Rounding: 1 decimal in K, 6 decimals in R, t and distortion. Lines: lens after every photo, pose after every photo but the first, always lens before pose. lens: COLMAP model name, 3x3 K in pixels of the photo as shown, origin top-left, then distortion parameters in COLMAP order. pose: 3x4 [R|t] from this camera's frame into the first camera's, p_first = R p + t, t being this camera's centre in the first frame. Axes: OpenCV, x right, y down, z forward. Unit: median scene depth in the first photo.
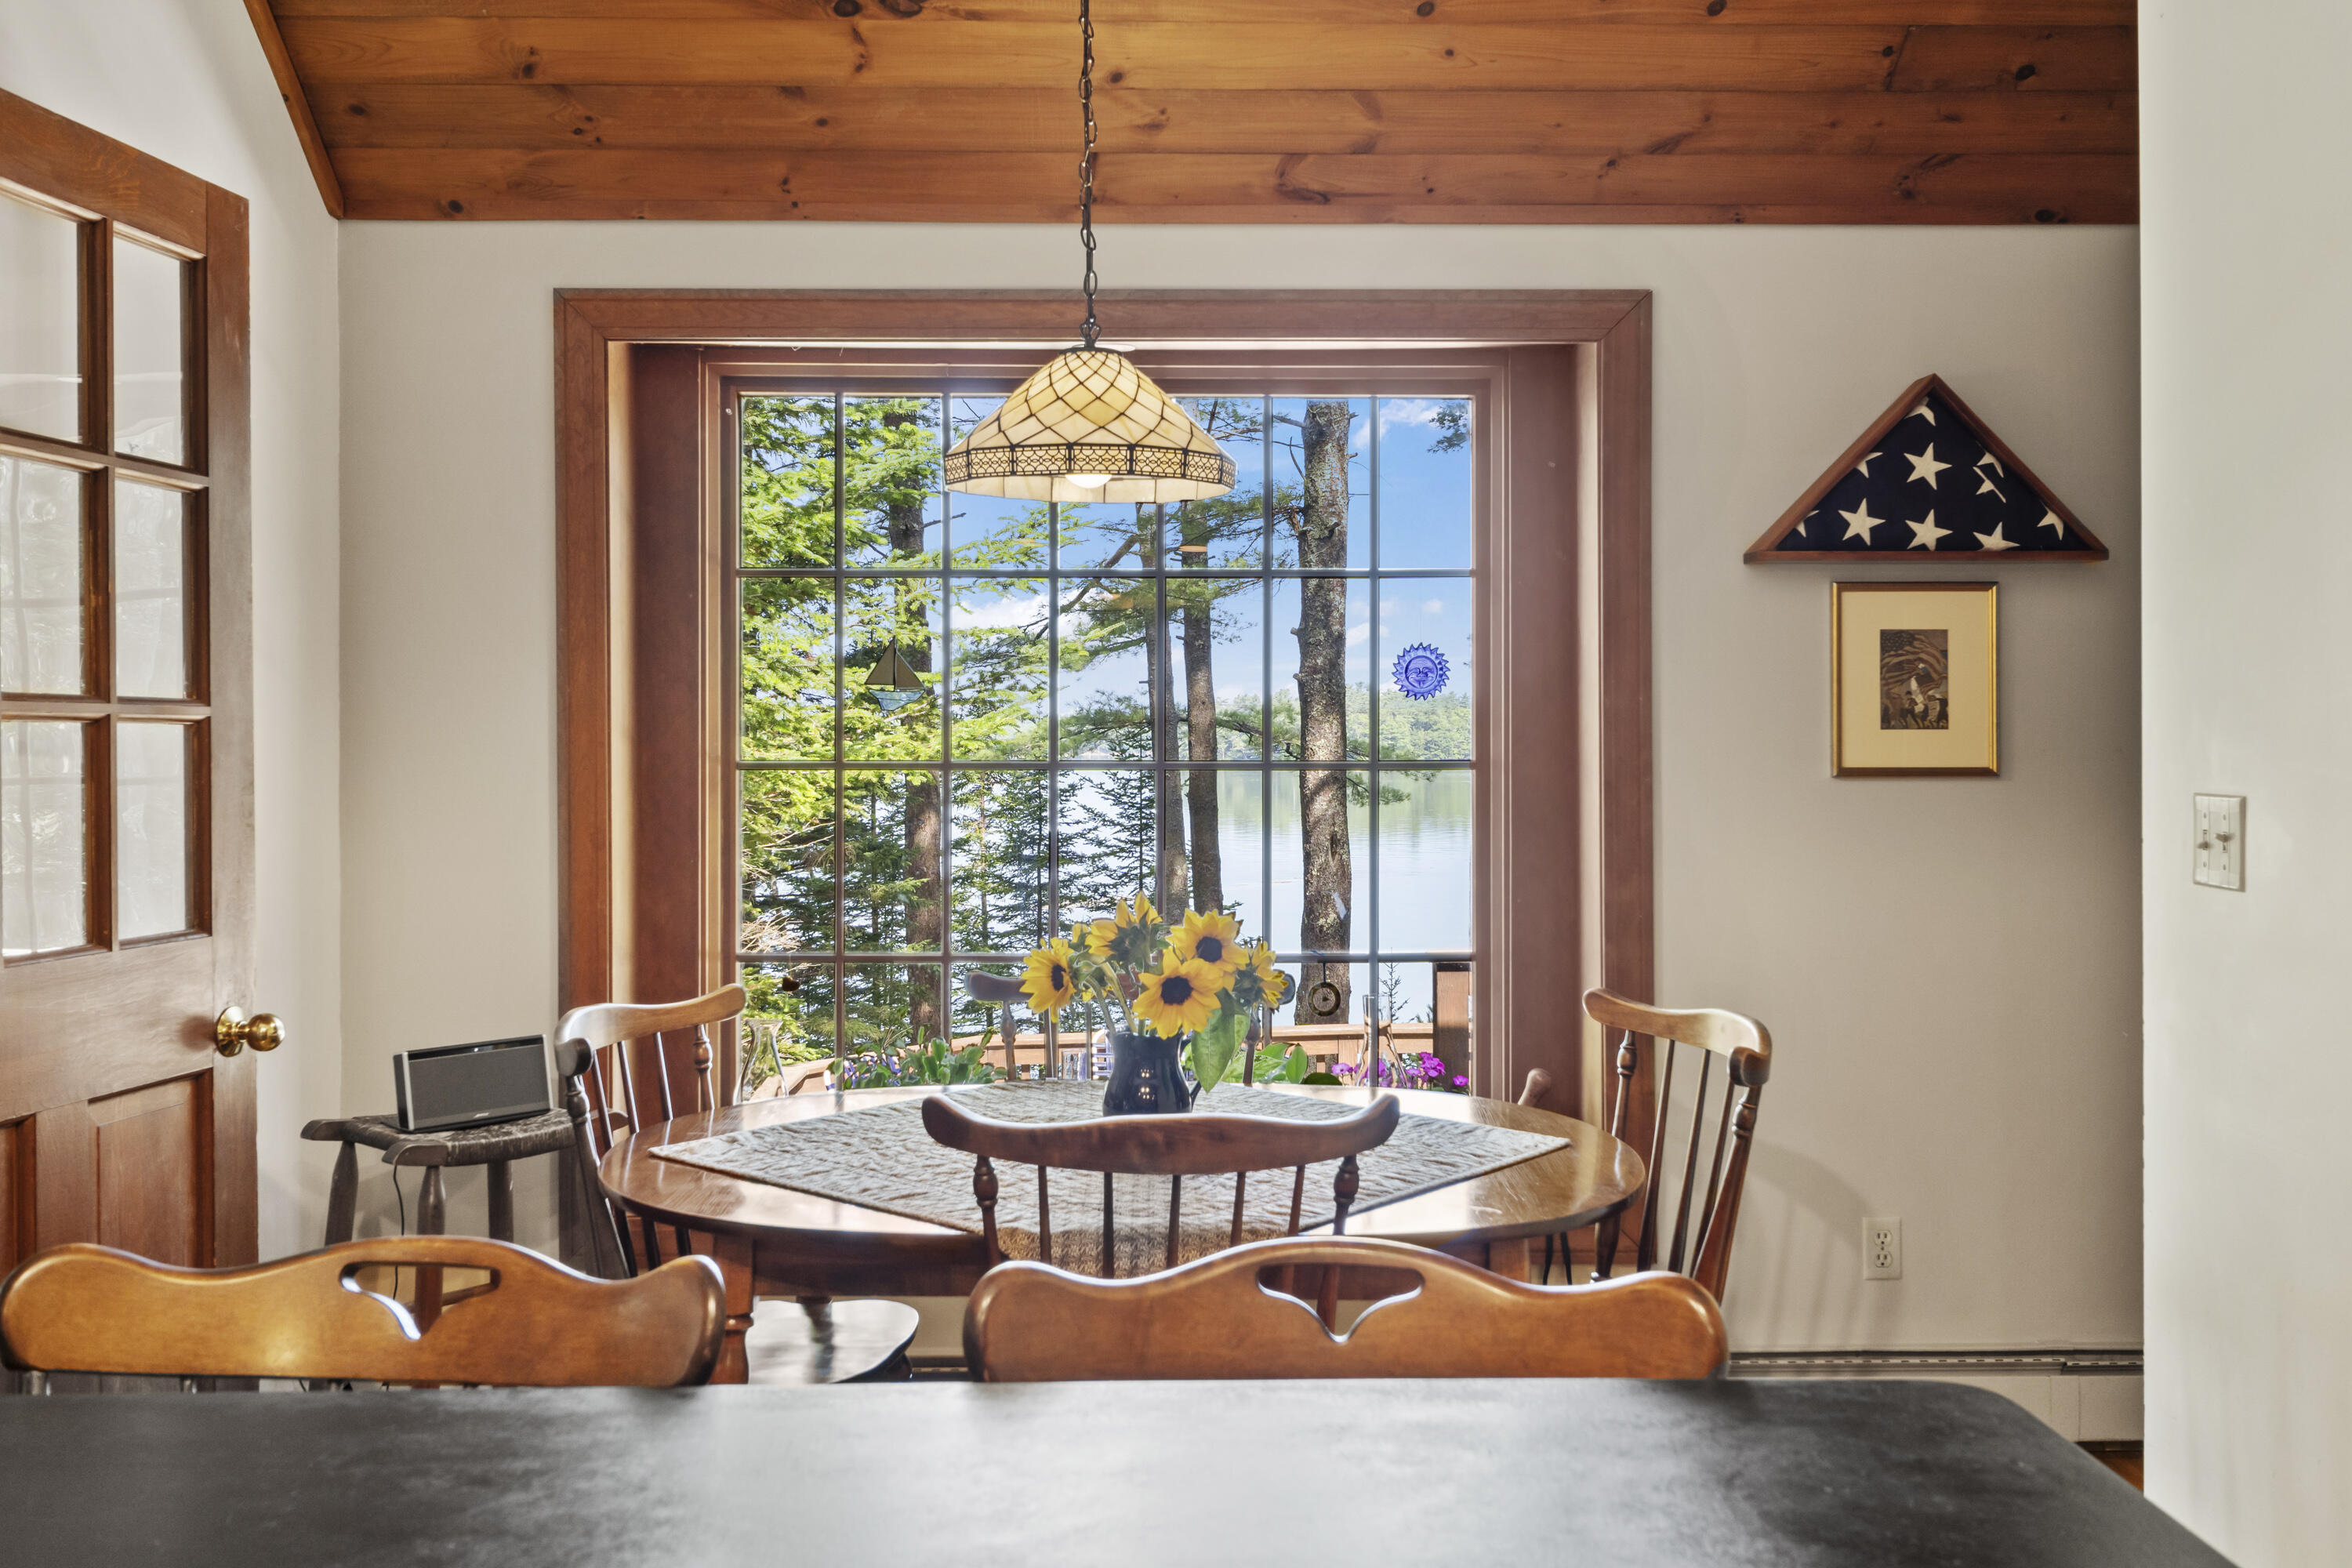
lens RADIAL K [[2012.2, 0, 1172.5], [0, 2012.2, 717.9], [0, 0, 1]] dist [-0.001171, 0.000769]
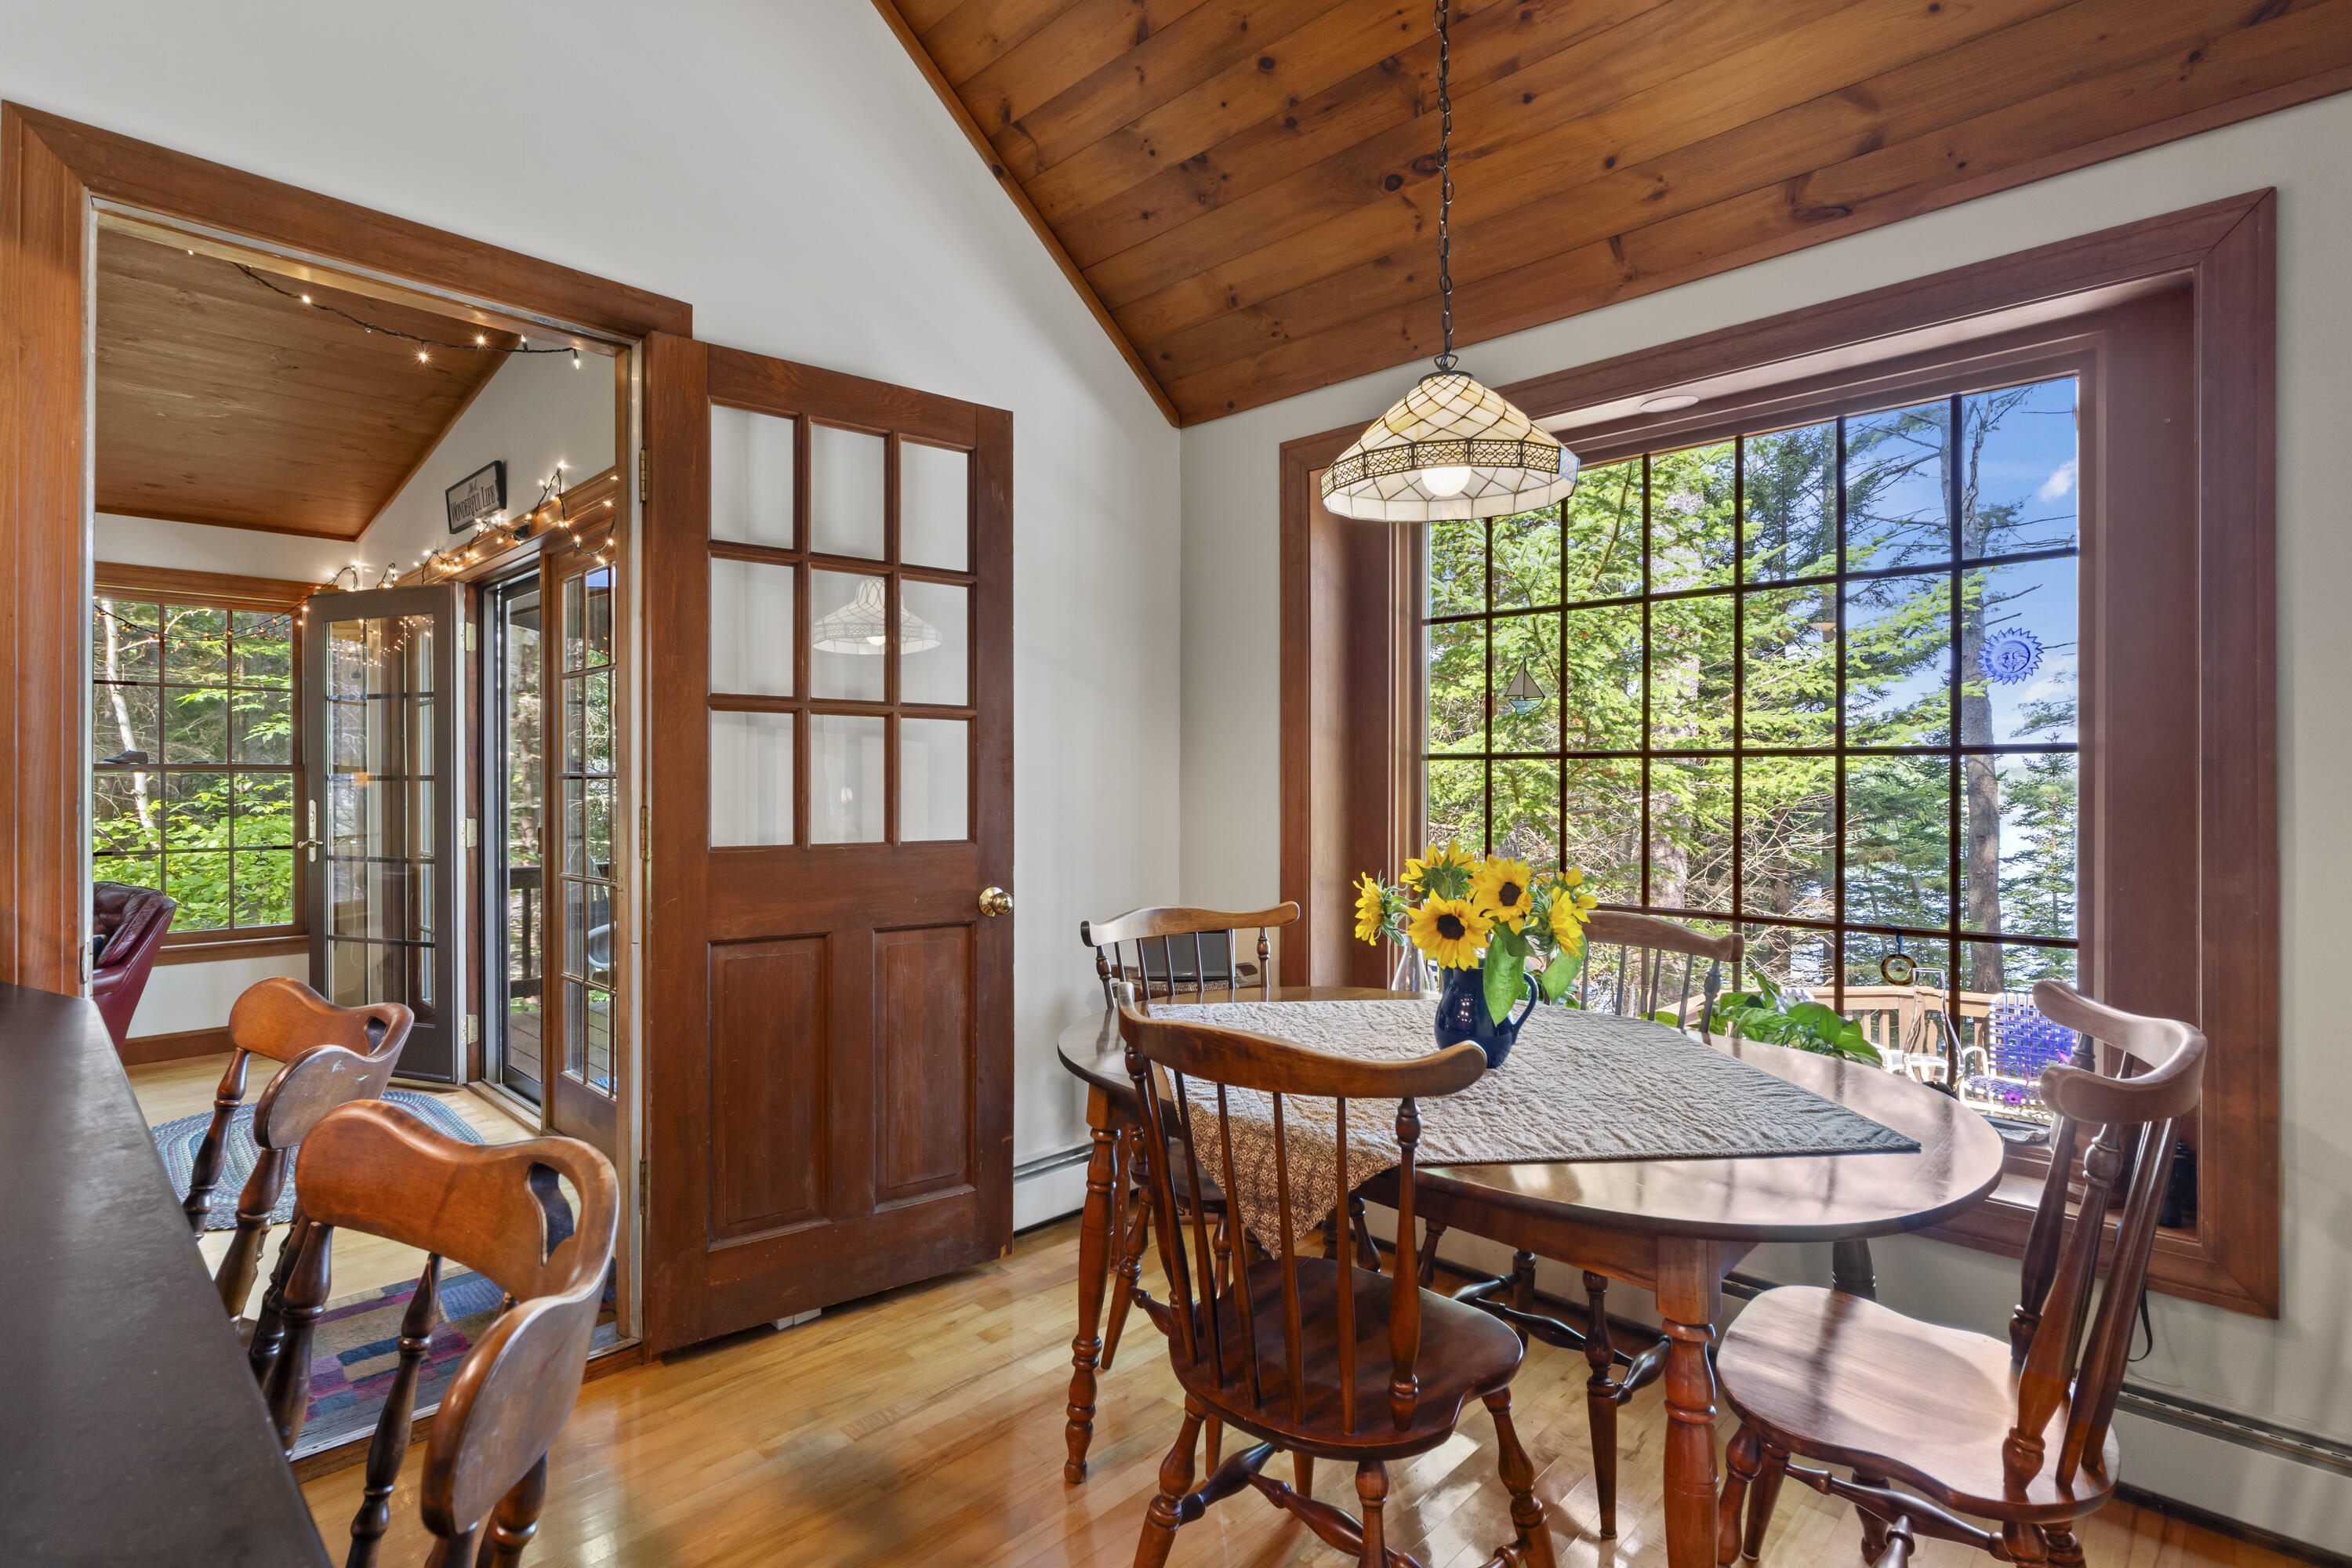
lens RADIAL K [[1141.9, 0, 1176.0], [0, 1141.9, 765.3], [0, 0, 1]] dist [-0.003292, -0.001563]
pose [[0.712859, -0.007556, -0.701267, 0.249737], [0.003991, 0.999969, -0.006717, 0.037963], [0.701296, 0.001990, 0.712867, 0.335144]]
